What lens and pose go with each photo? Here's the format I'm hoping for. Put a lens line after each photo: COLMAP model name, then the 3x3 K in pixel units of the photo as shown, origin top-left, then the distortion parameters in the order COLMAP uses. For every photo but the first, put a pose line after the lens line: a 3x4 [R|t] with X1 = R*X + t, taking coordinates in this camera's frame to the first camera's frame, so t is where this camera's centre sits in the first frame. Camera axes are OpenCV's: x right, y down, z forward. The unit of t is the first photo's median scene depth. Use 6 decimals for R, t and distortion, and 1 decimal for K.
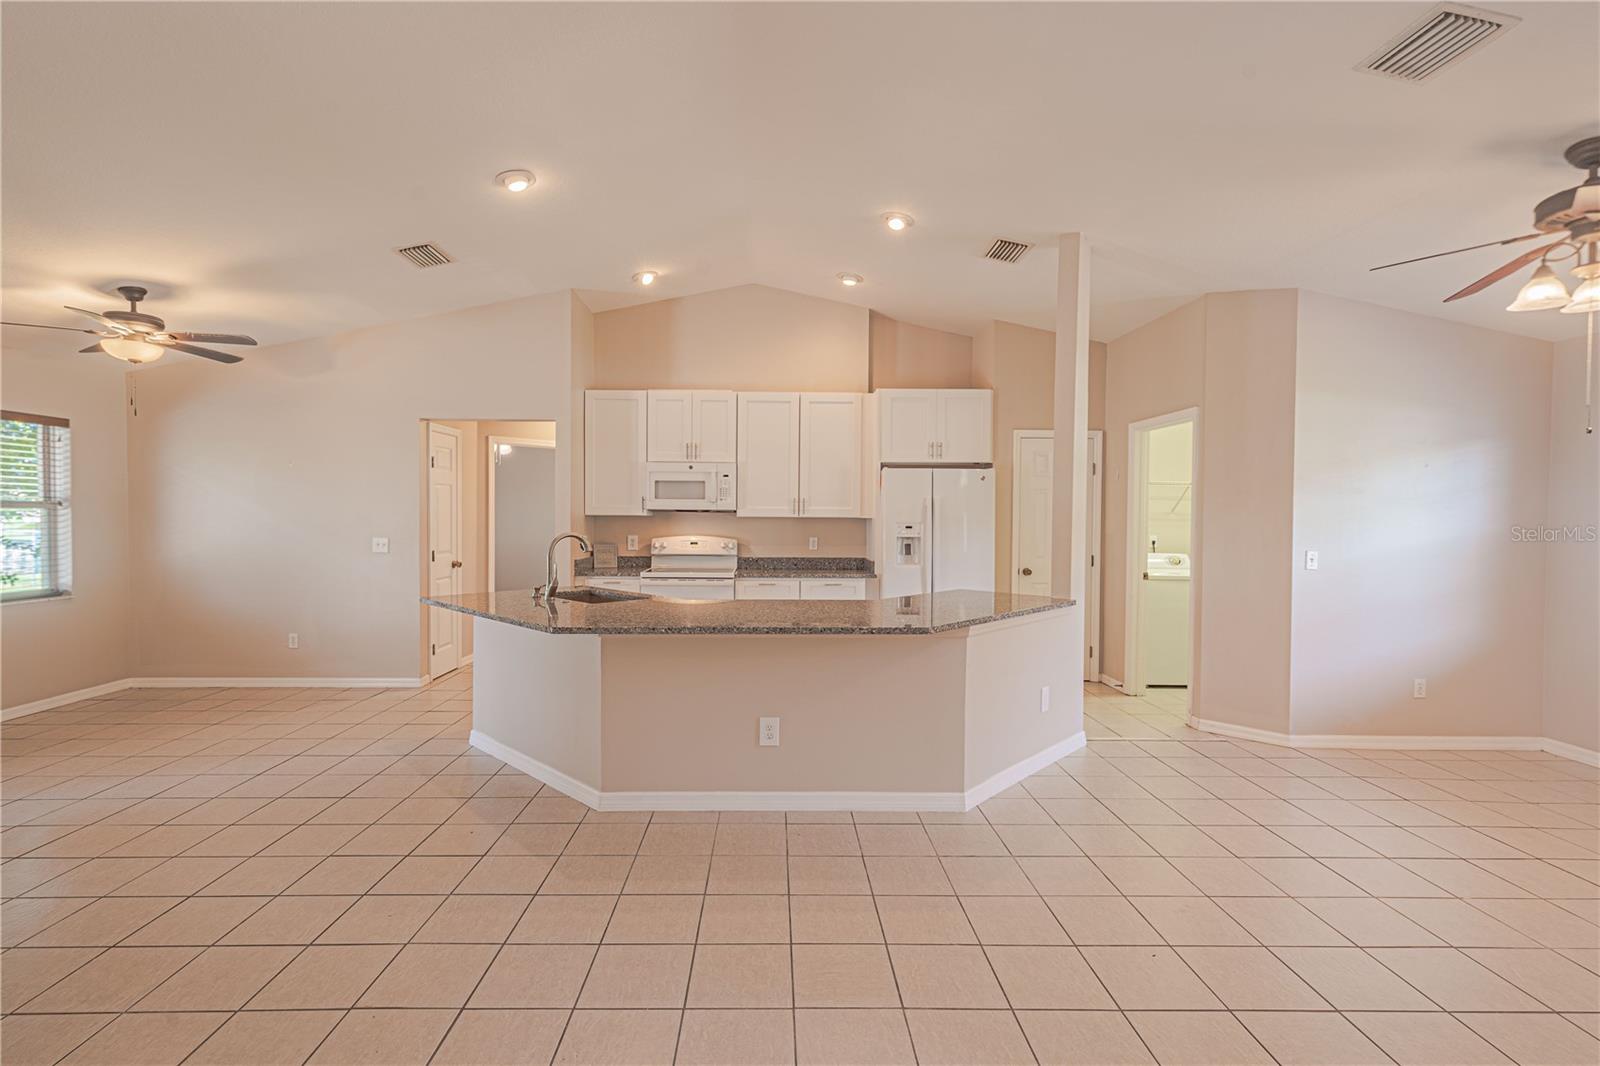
lens RADIAL K [[740.9, 0, 794.2], [0, 740.9, 525.3], [0, 0, 1]] dist [0.002729, 0.000740]
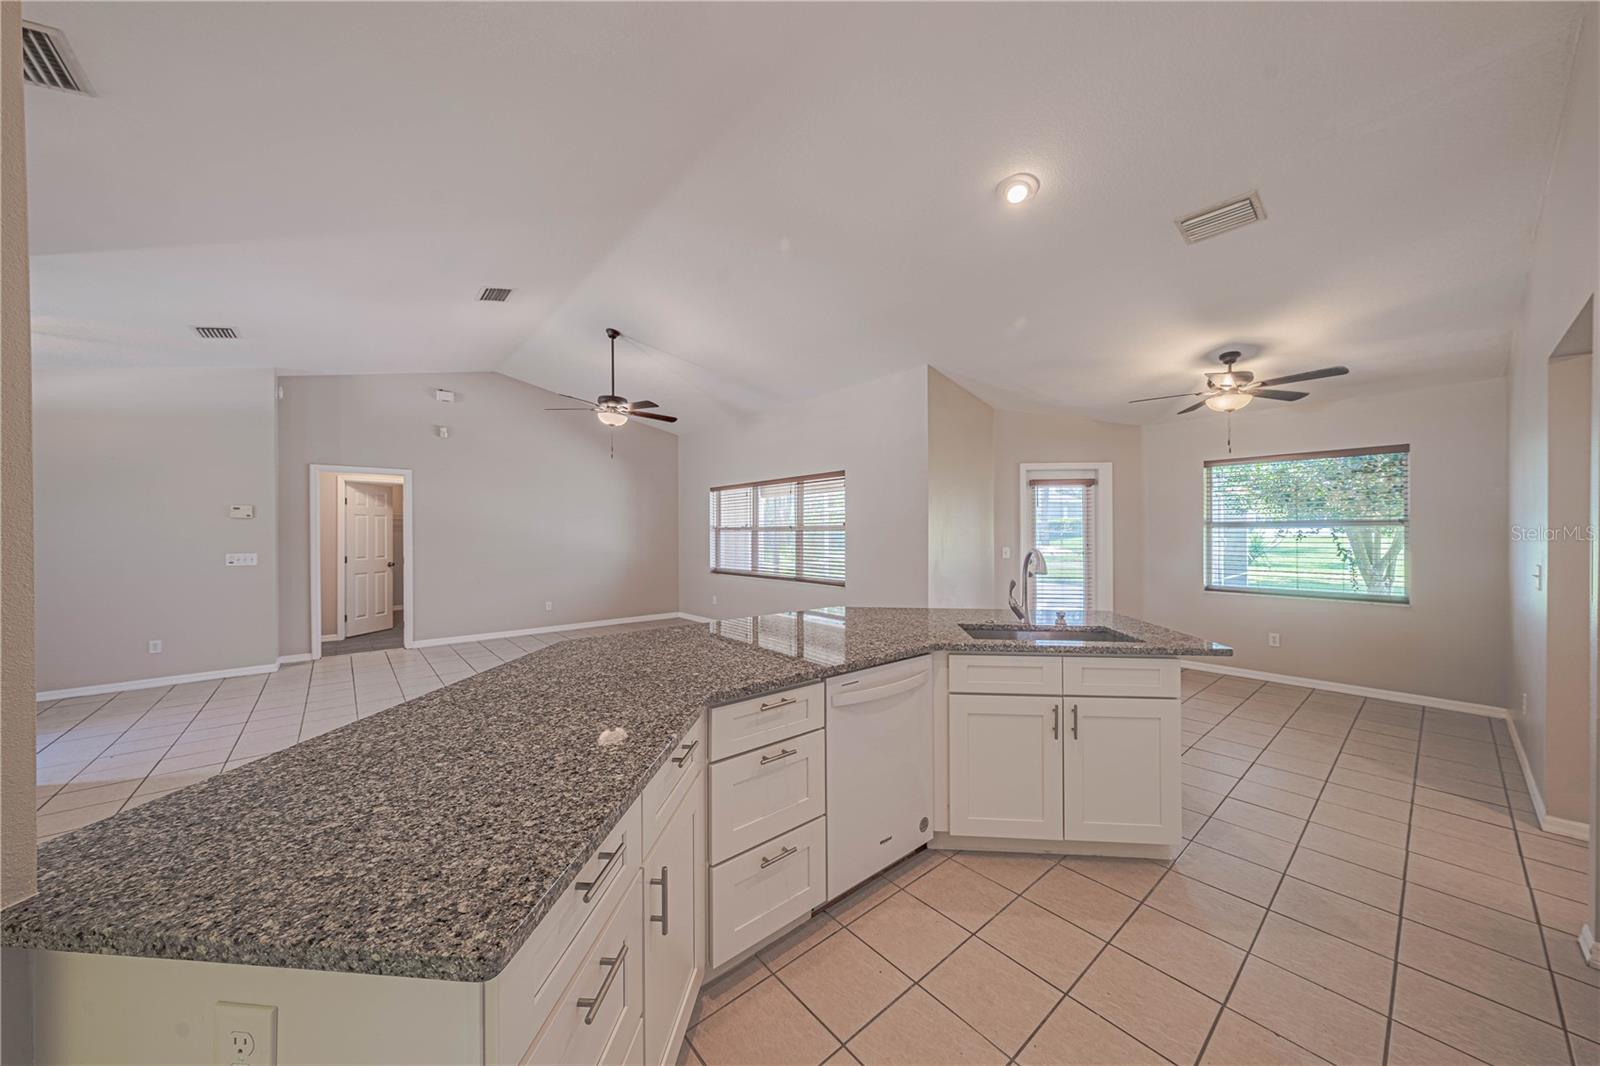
lens RADIAL K [[543.5, 0, 800.3], [0, 543.5, 533.7], [0, 0, 1]] dist [0.004046, -0.000356]
pose [[-0.780204, -0.002284, -0.625521, 0.203158], [-0.009038, 0.999930, 0.007621, -0.007221], [0.625460, 0.011599, -0.780170, 0.953436]]
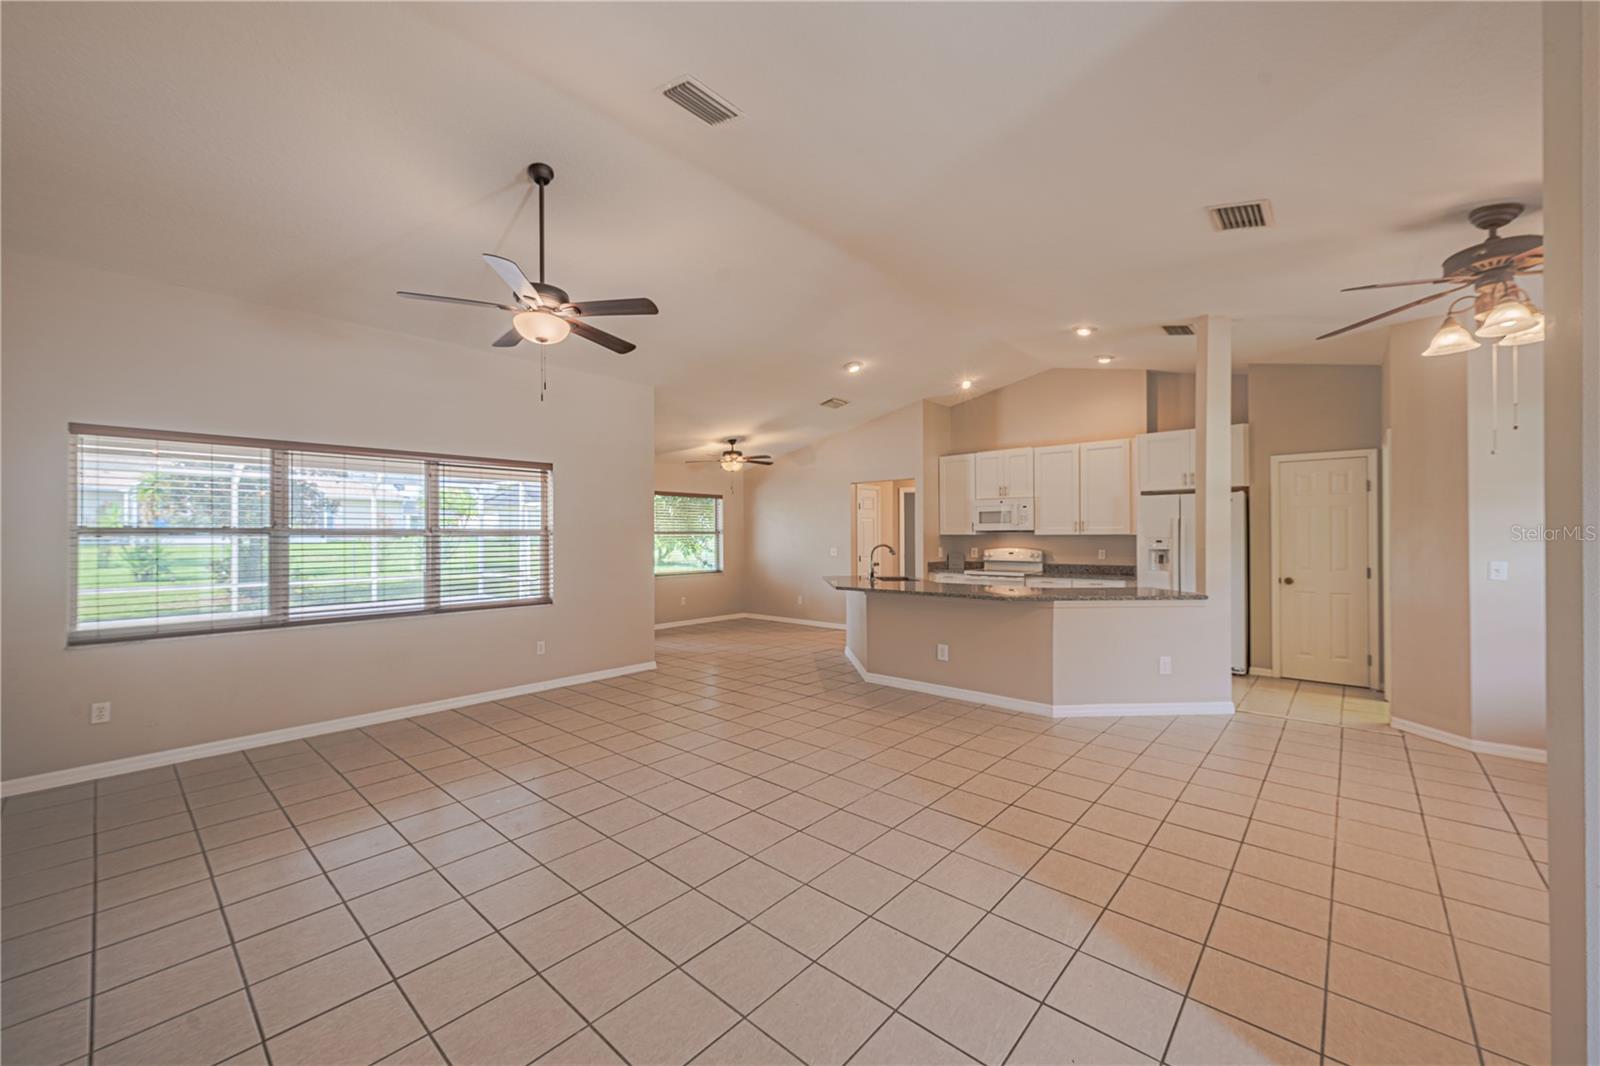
lens RADIAL K [[624.3, 0, 798.4], [0, 624.3, 533.2], [0, 0, 1]] dist [-0.000033, 0.000227]
pose [[0.731793, -0.013472, -0.681394, 0.439382], [0.000938, 0.999824, -0.018761, 0.007927], [0.681527, 0.013090, 0.731676, -0.212011]]
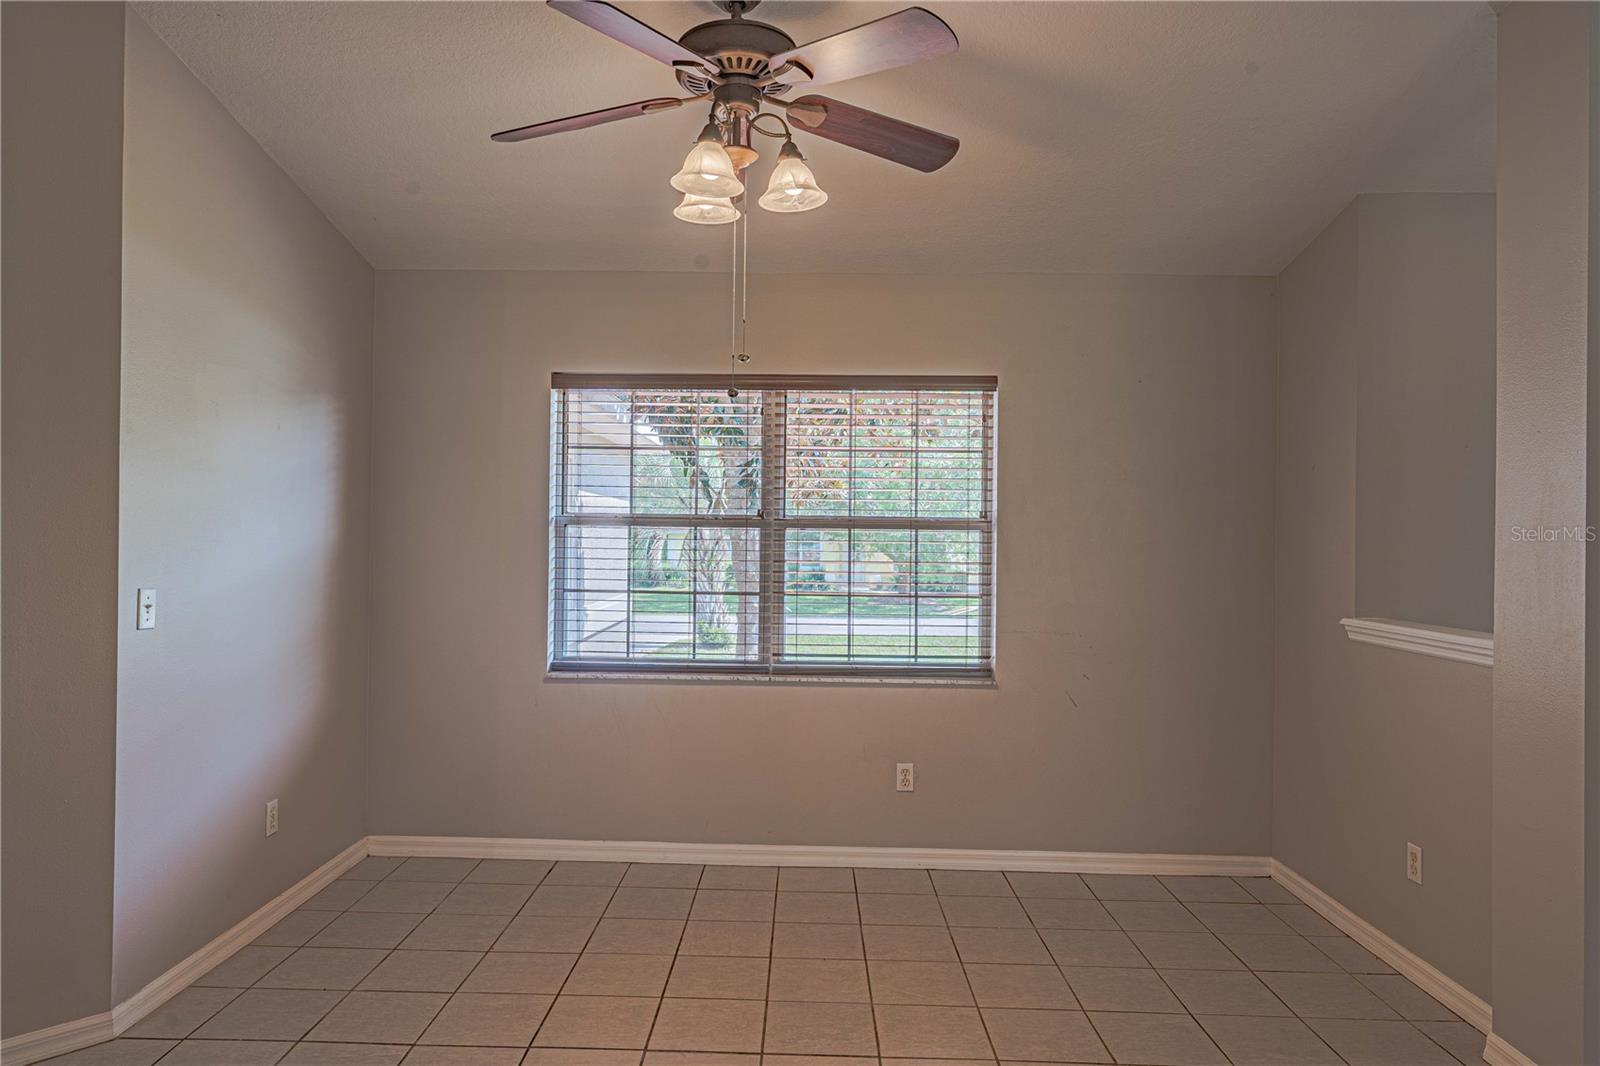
lens RADIAL K [[999.8, 0, 798.7], [0, 999.8, 527.7], [0, 0, 1]] dist [-0.007618, -0.000311]
pose [[0.045746, -0.001410, 0.998952, 0.074198], [0.001002, 0.999999, 0.001365, -0.002721], [-0.998953, 0.000938, 0.045747, 0.429344]]
